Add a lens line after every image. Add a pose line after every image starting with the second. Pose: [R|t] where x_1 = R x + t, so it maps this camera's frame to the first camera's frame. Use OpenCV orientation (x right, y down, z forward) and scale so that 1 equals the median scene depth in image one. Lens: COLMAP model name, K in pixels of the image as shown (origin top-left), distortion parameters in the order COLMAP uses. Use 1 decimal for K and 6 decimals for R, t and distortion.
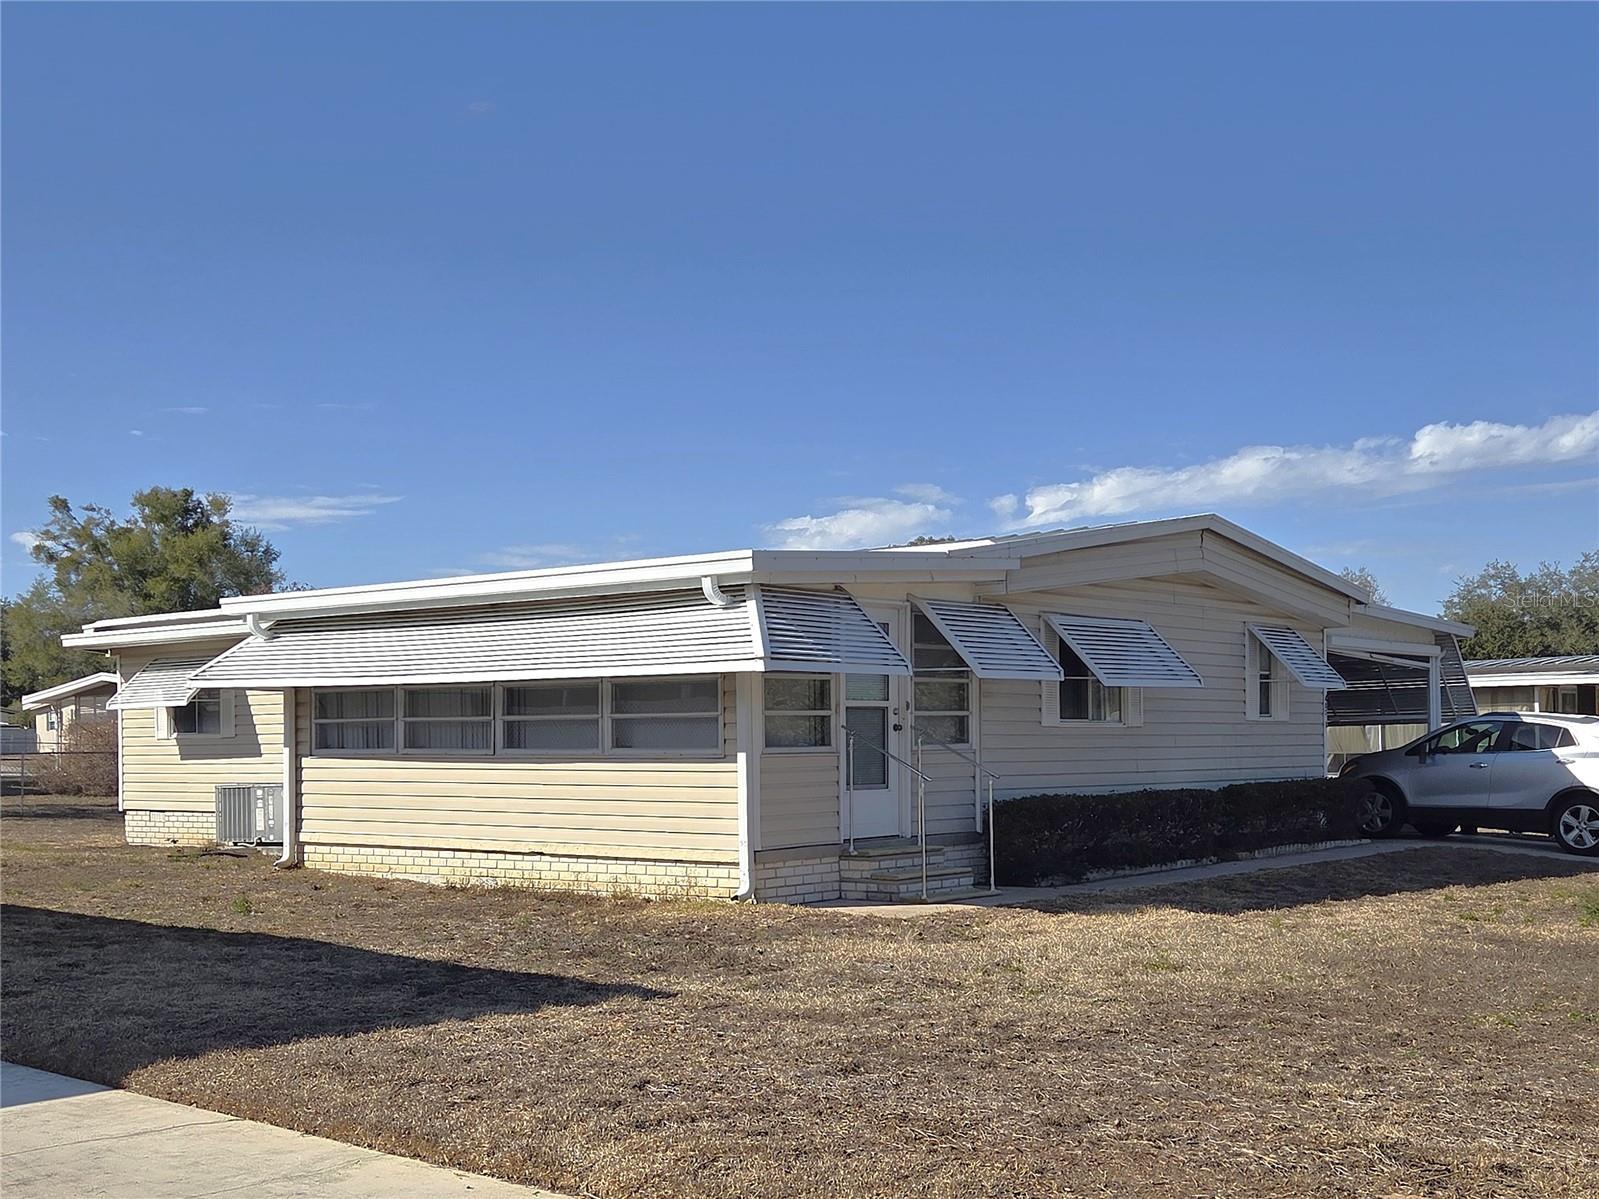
lens RADIAL K [[1672.6, 0, 799.5], [0, 1672.6, 599.5], [0, 0, 1]] dist [0.000744, 0.000911]
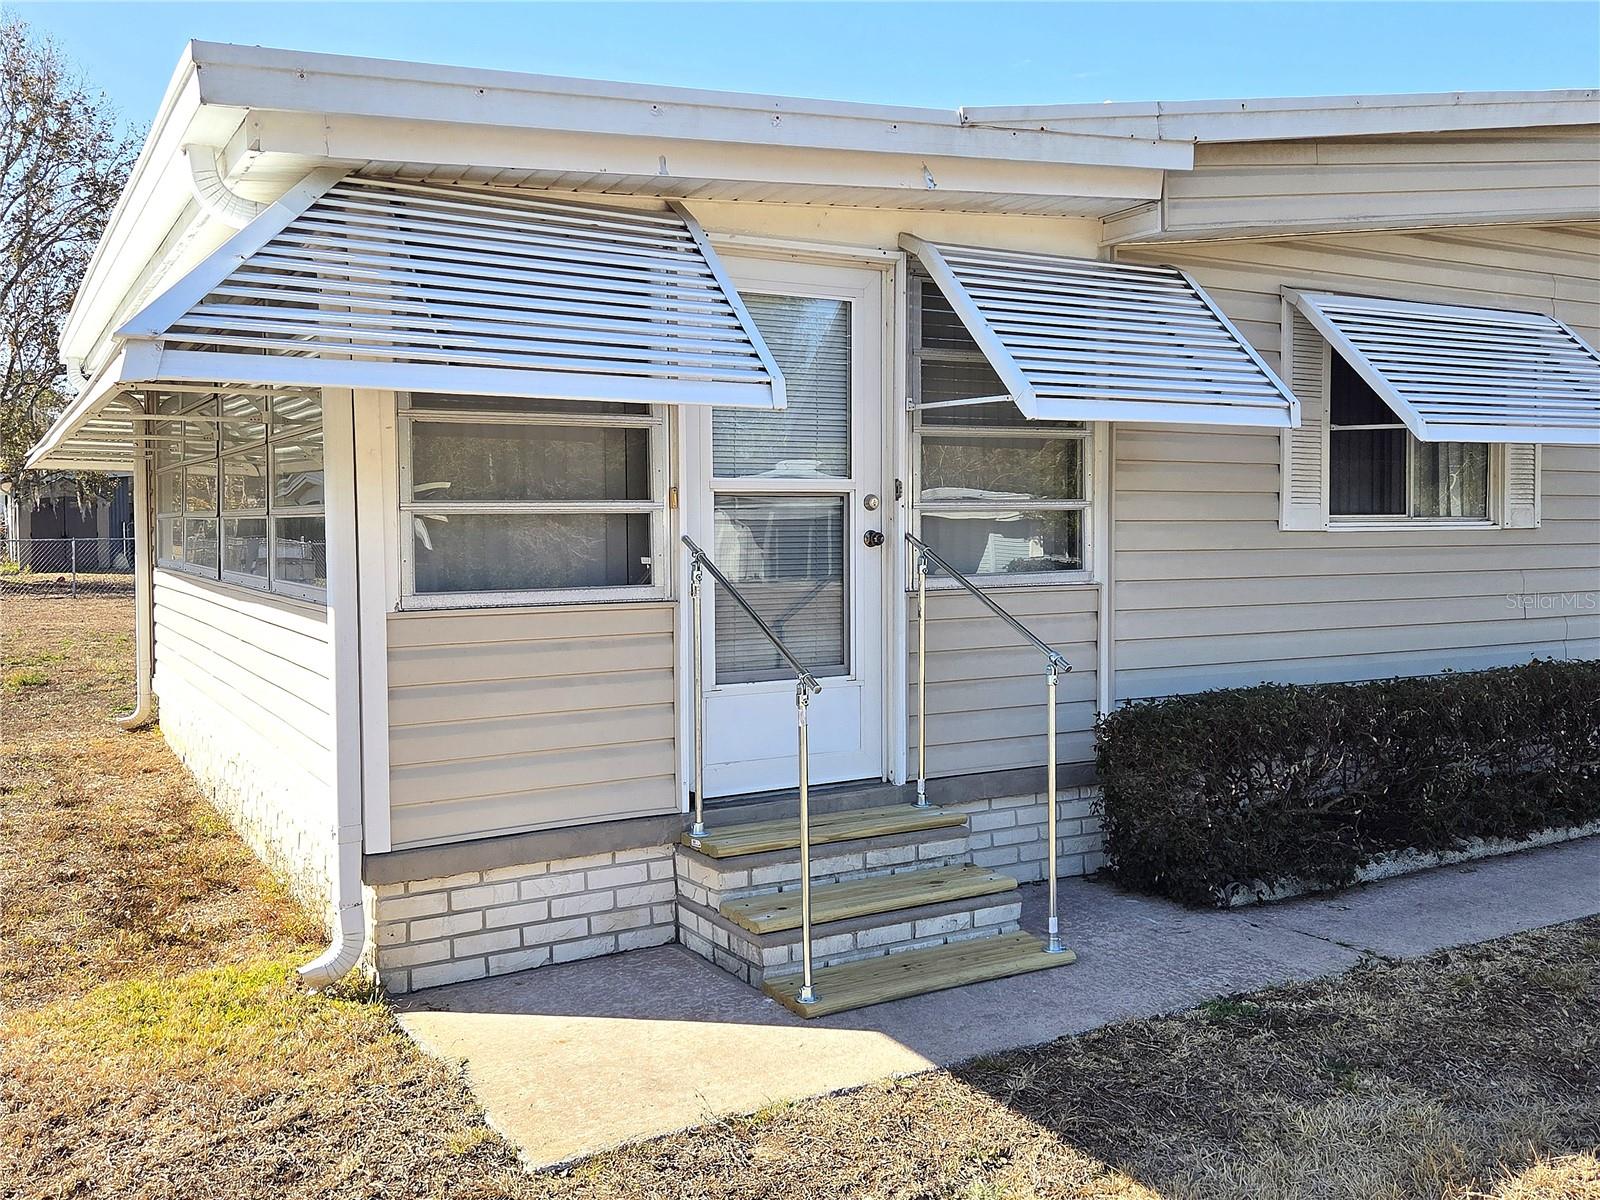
lens RADIAL K [[1392.4, 0, 802.6], [0, 1392.4, 521.4], [0, 0, 1]] dist [0.014236, 0.007343]
pose [[0.945790, 0.002874, -0.324765, 0.153434], [0.025329, 0.996262, 0.082580, 0.039417], [0.323789, -0.086330, 0.942183, 0.620703]]
